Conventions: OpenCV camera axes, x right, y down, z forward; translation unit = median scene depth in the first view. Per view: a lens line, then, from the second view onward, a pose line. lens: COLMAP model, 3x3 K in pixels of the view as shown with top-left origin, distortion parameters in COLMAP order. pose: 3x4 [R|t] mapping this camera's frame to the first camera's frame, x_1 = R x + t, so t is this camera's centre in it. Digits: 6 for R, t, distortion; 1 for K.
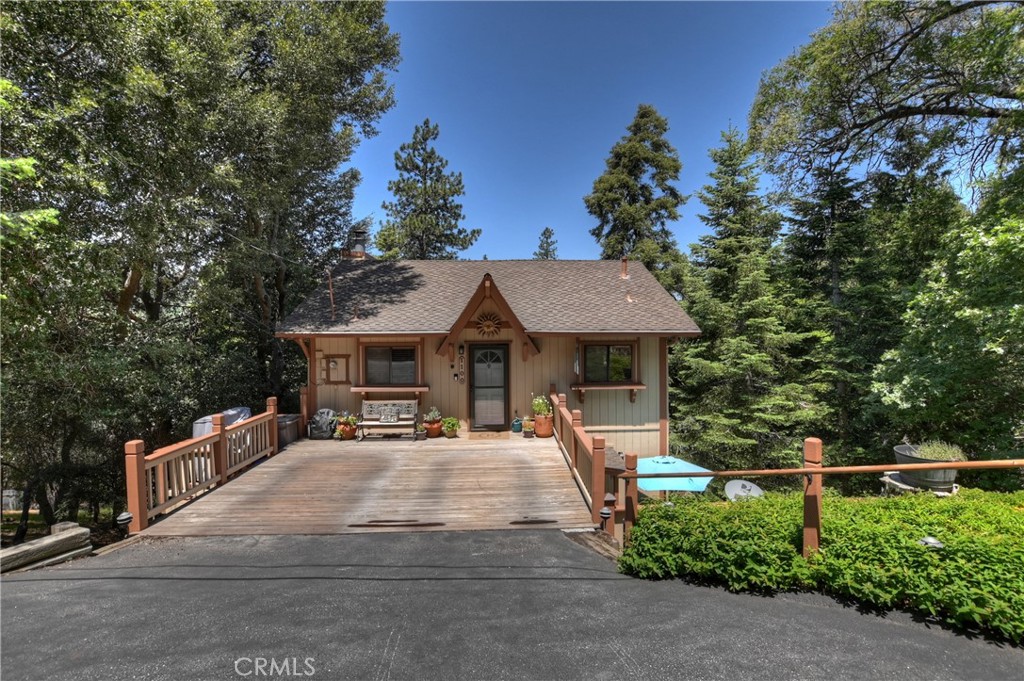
lens RADIAL K [[457.5, 0, 501.3], [0, 457.5, 322.3], [0, 0, 1]] dist [-0.024452, 0.000183]
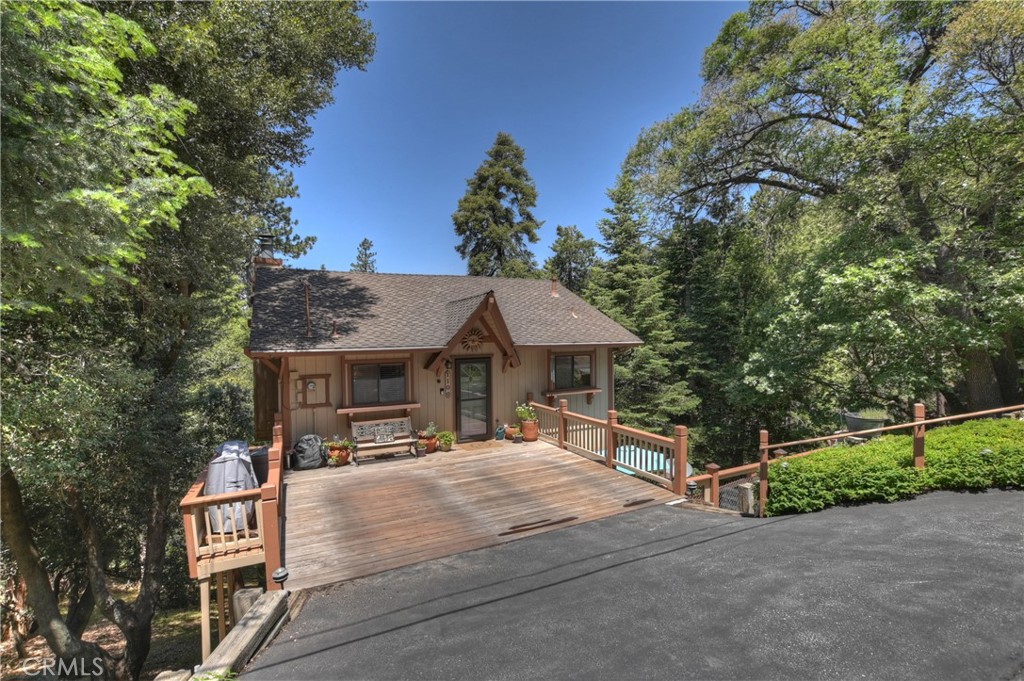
lens RADIAL K [[457.5, 0, 494.4], [0, 457.5, 344.7], [0, 0, 1]] dist [-0.024452, 0.000183]
pose [[0.915161, -0.019061, 0.402638, -0.398611], [0.011068, 0.999693, 0.022170, -0.004544], [-0.402937, -0.015833, 0.915091, 0.032317]]
